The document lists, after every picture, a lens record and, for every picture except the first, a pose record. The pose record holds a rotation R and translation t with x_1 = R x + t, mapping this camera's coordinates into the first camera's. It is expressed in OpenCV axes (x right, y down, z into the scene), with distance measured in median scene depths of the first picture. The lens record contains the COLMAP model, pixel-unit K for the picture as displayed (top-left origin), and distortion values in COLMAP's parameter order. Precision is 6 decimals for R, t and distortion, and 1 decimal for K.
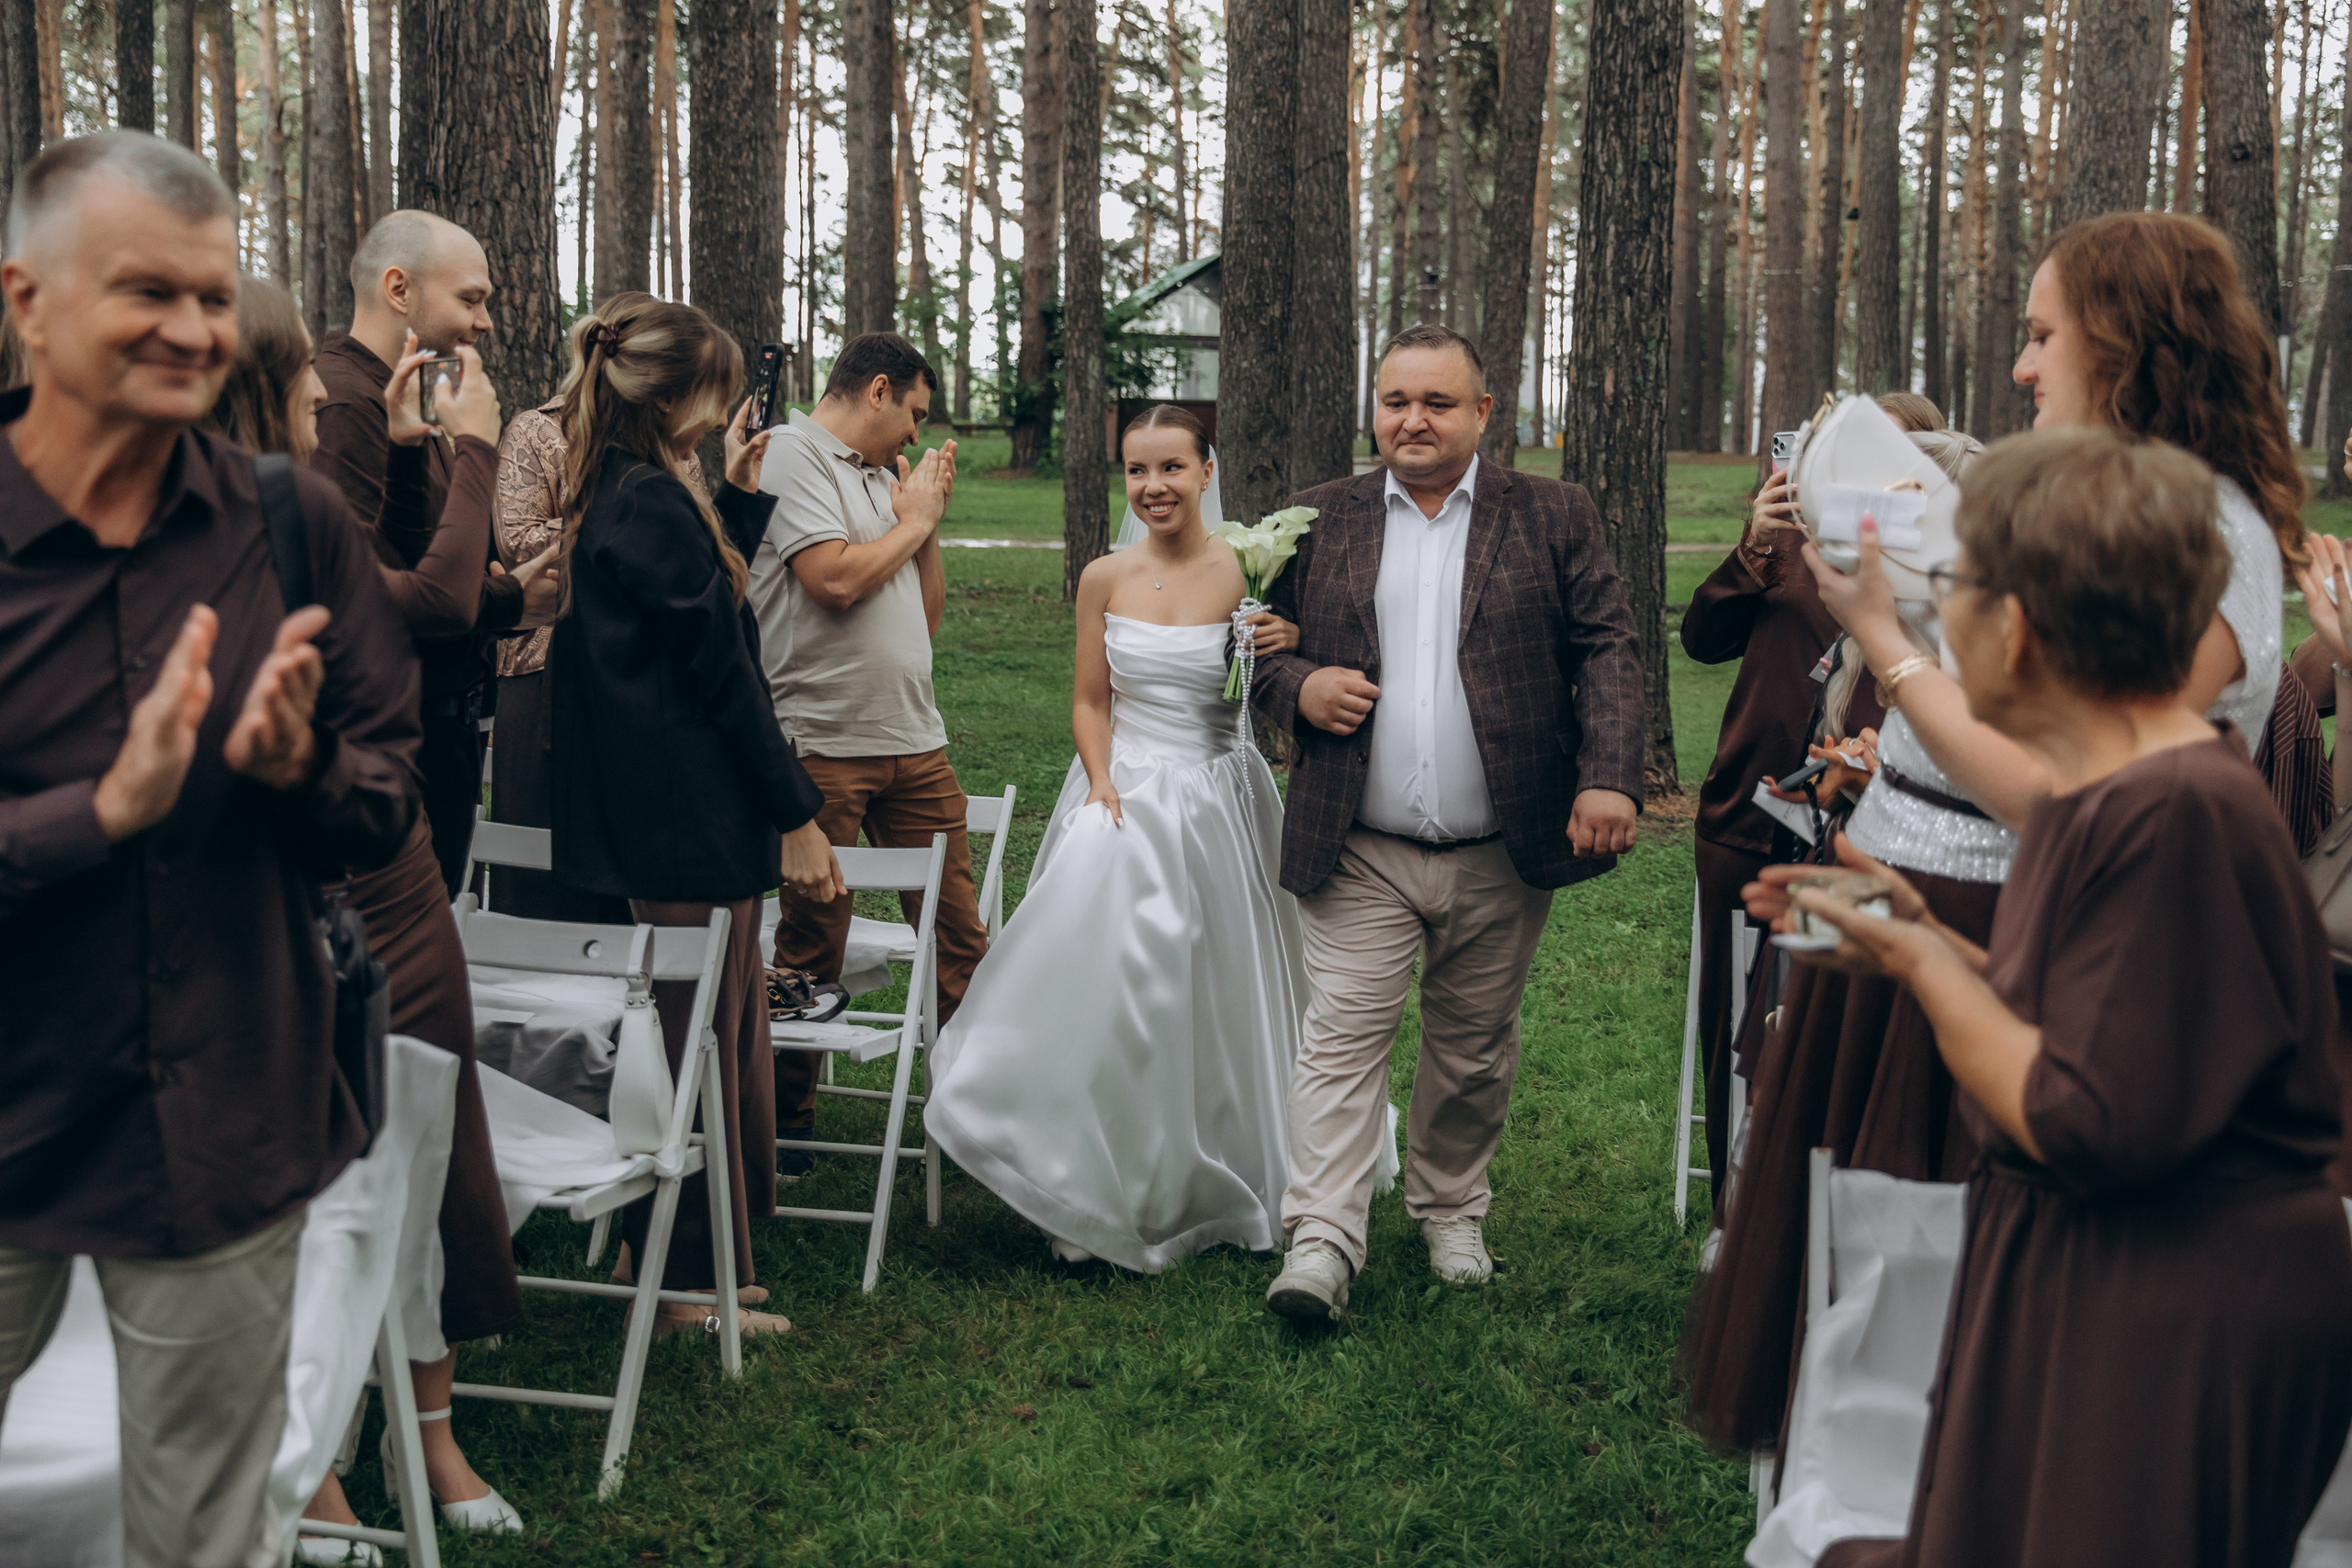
lens RADIAL K [[2558.9, 0, 1176.2], [0, 2558.9, 783.6], [0, 0, 1]] dist [-0.004212, 0.000000]
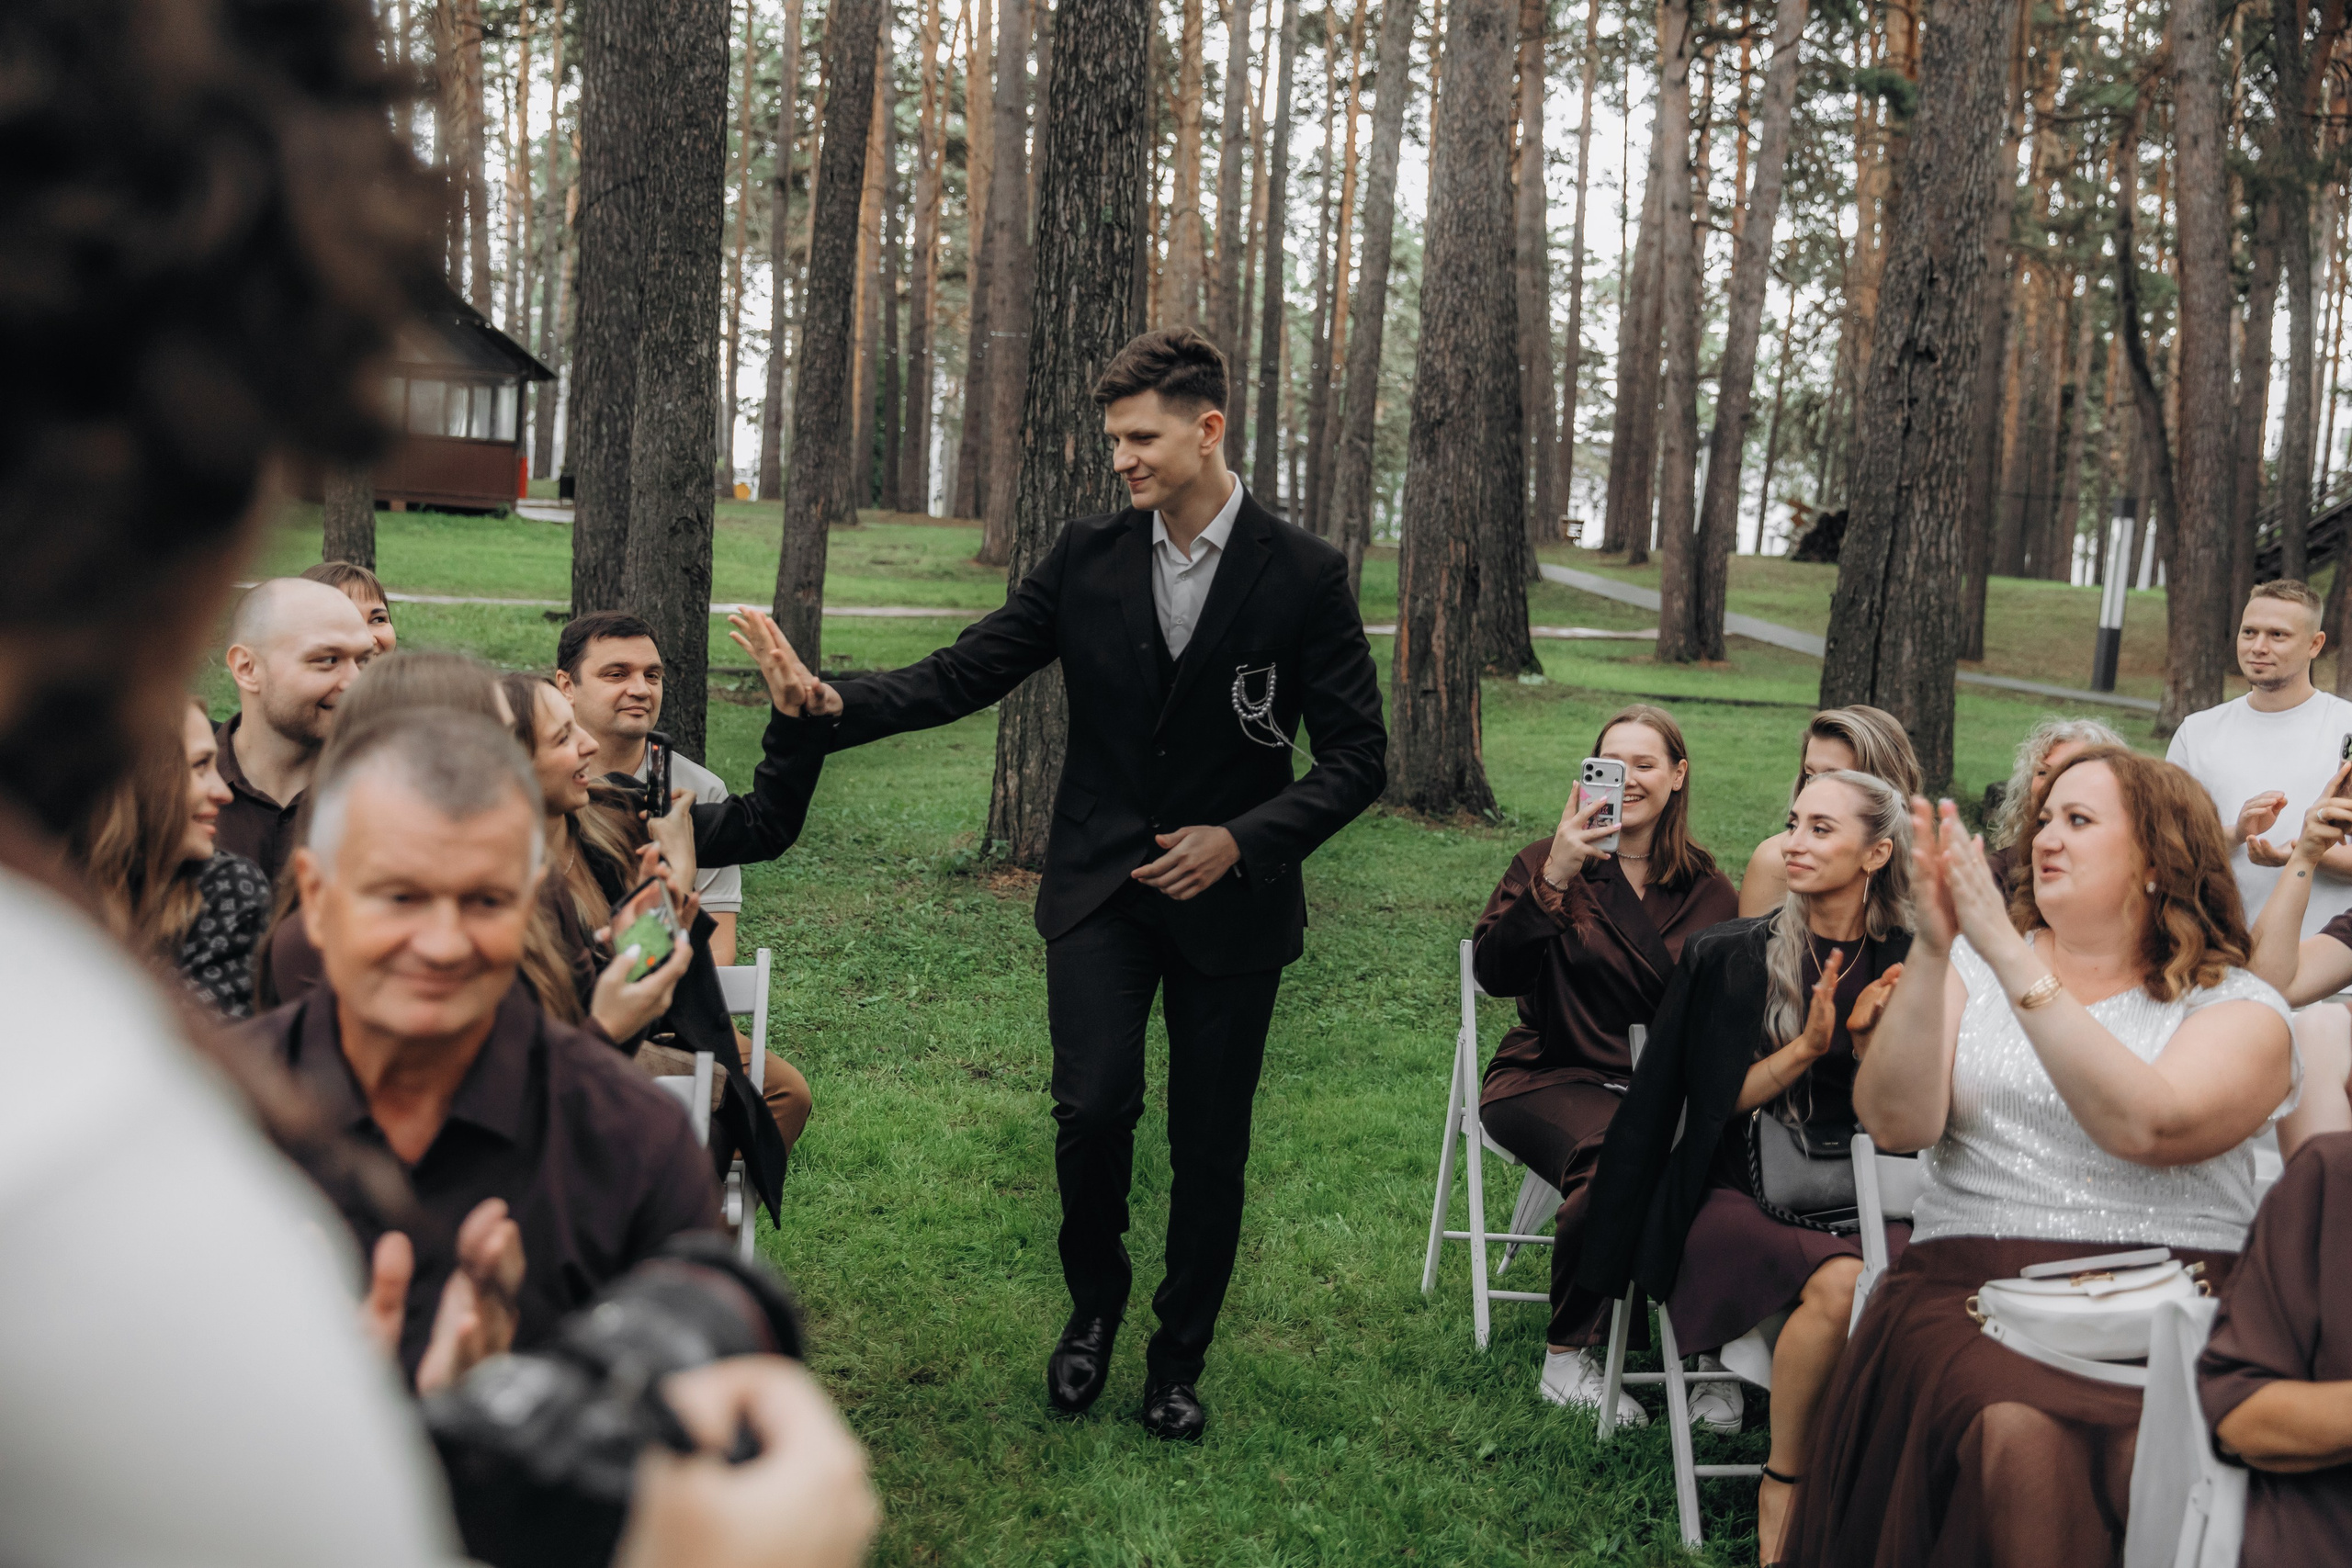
lens RADIAL K [[2664.0, 0, 1175.9], [0, 2664.0, 785.6], [0, 0, 1]] dist [-0.015522, 0.000000]
pose [[0.938773, 0.011250, 0.344352, -0.135832], [-0.003491, 0.999726, -0.023143, -0.007660], [-0.344518, 0.020524, 0.938555, 0.052112]]
